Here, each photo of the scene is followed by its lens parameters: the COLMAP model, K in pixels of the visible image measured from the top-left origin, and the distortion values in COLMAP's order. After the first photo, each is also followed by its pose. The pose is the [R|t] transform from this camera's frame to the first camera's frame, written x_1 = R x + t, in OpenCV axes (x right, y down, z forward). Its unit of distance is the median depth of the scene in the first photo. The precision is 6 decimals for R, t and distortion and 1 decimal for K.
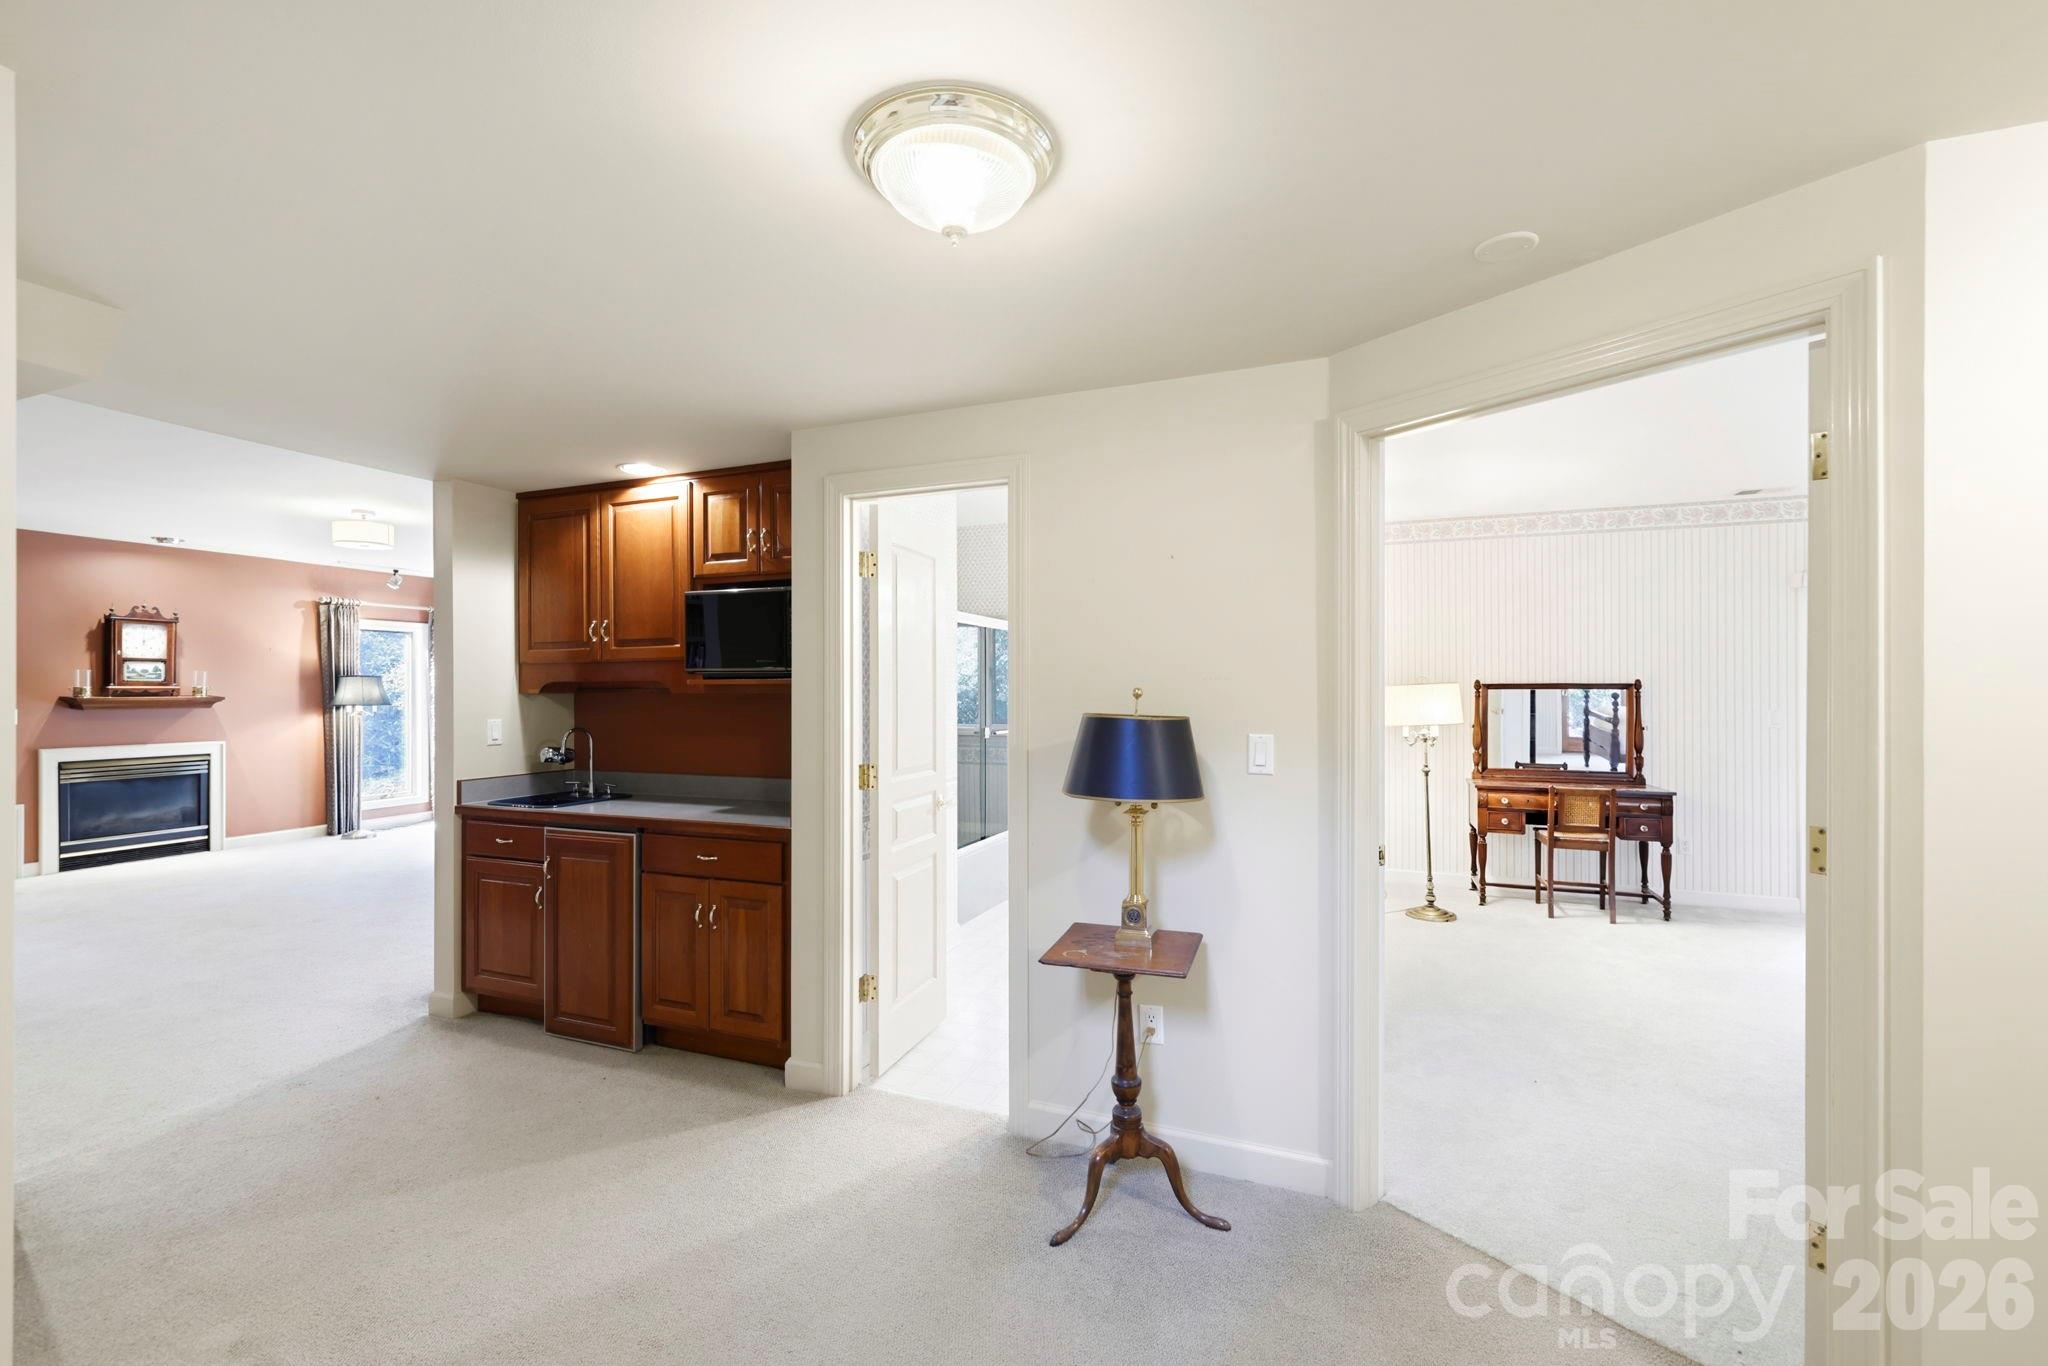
lens RADIAL K [[874.5, 0, 1026.2], [0, 874.5, 688.2], [0, 0, 1]] dist [0.001220, 0.000227]
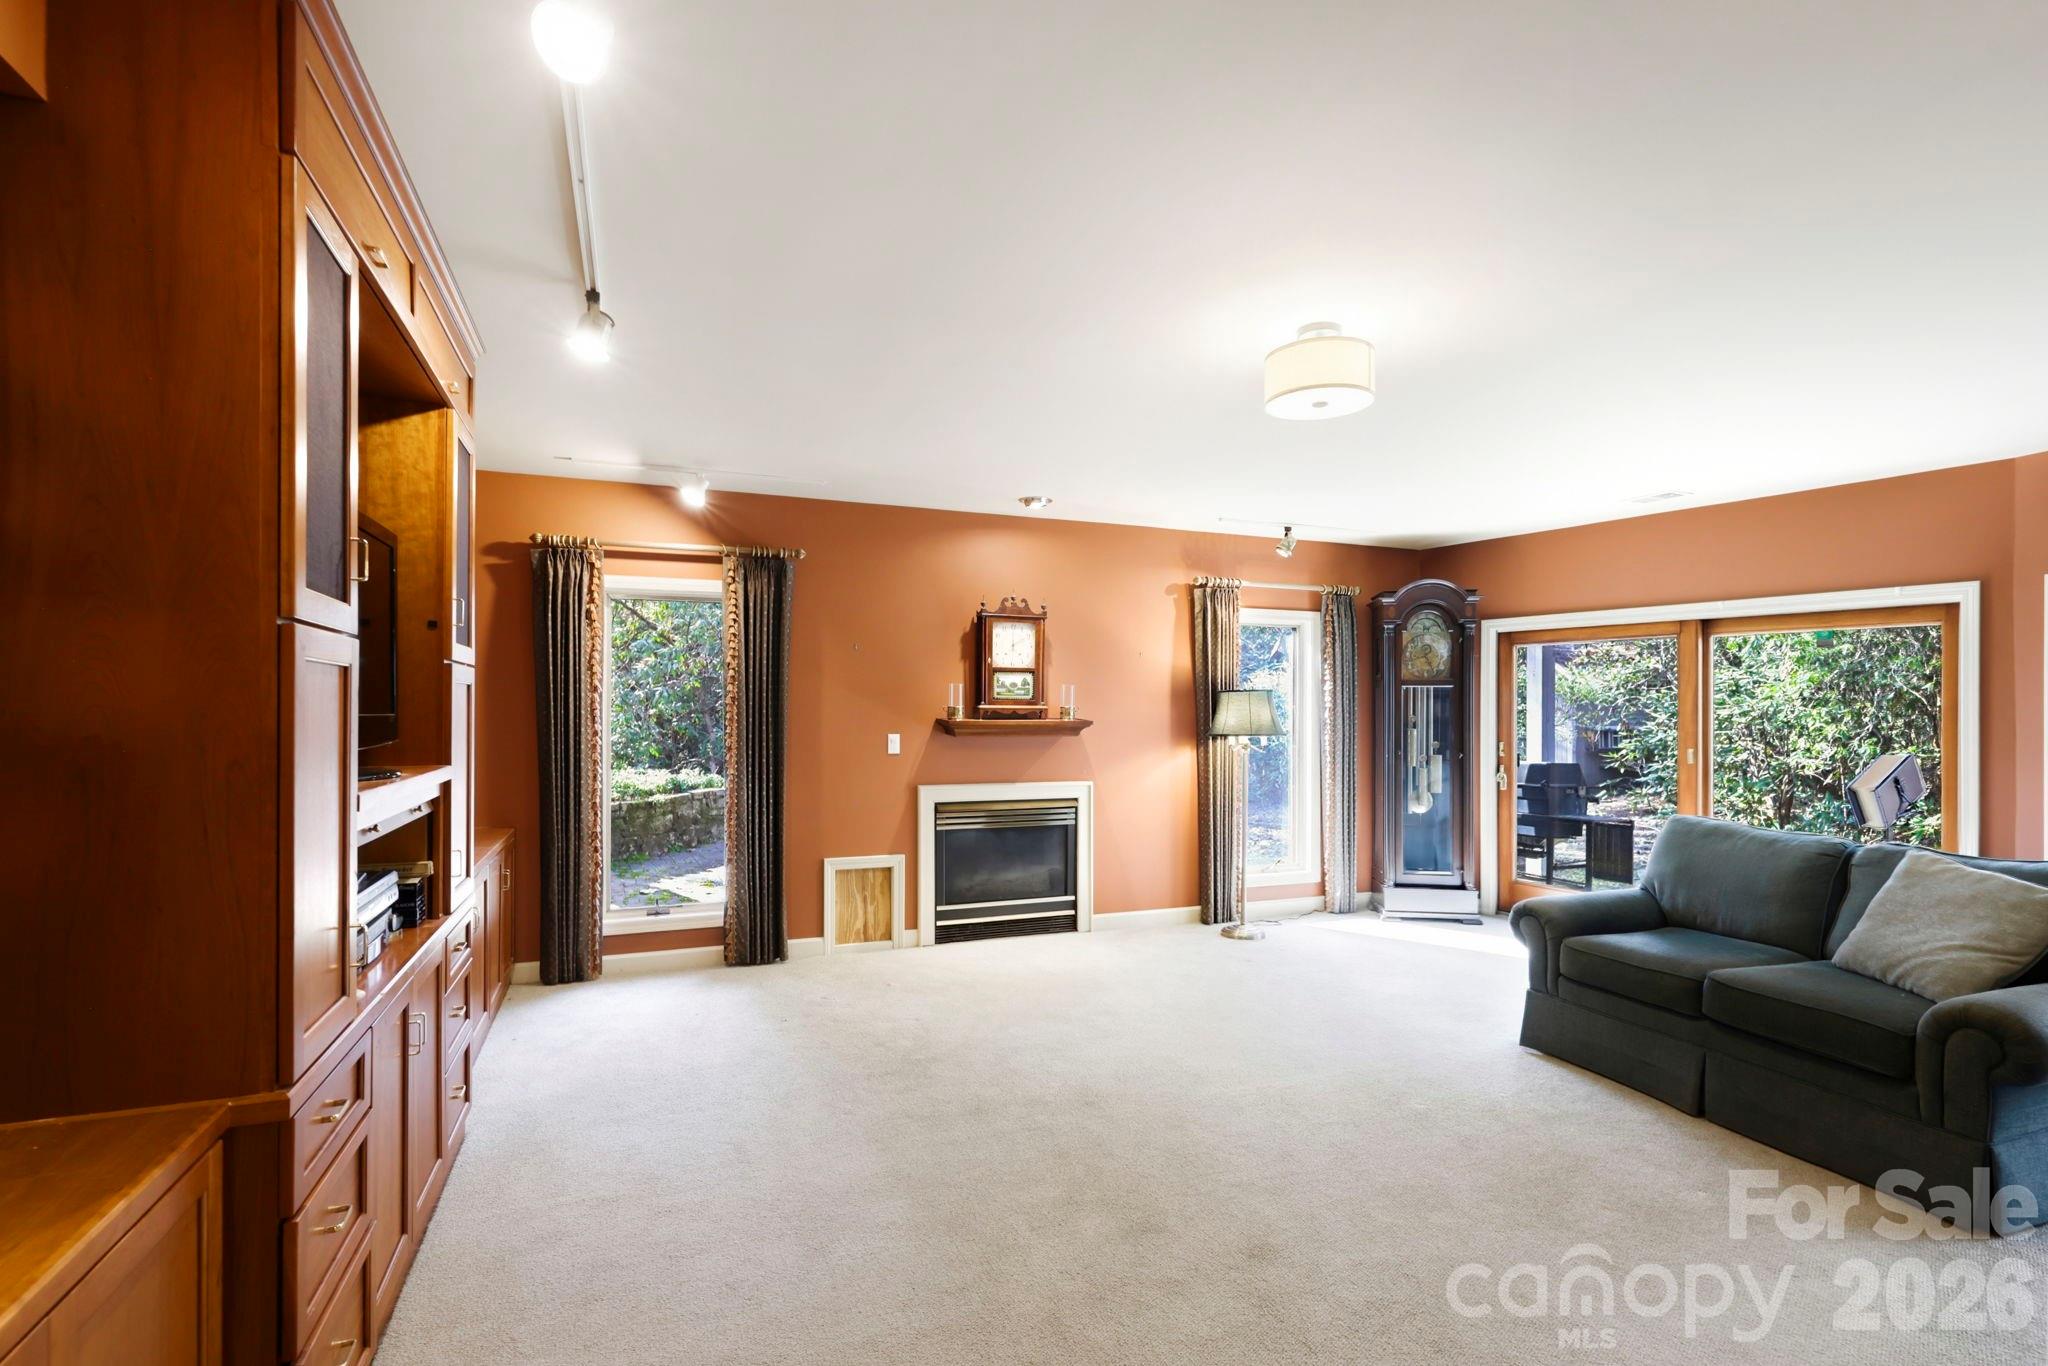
lens RADIAL K [[934.5, 0, 1025.7], [0, 934.5, 703.2], [0, 0, 1]] dist [0.000406, -0.000036]
pose [[0.688865, -0.000418, -0.724889, -0.399224], [-0.004293, 0.999980, -0.004656, -0.000482], [0.724877, 0.006319, 0.688850, 0.433730]]
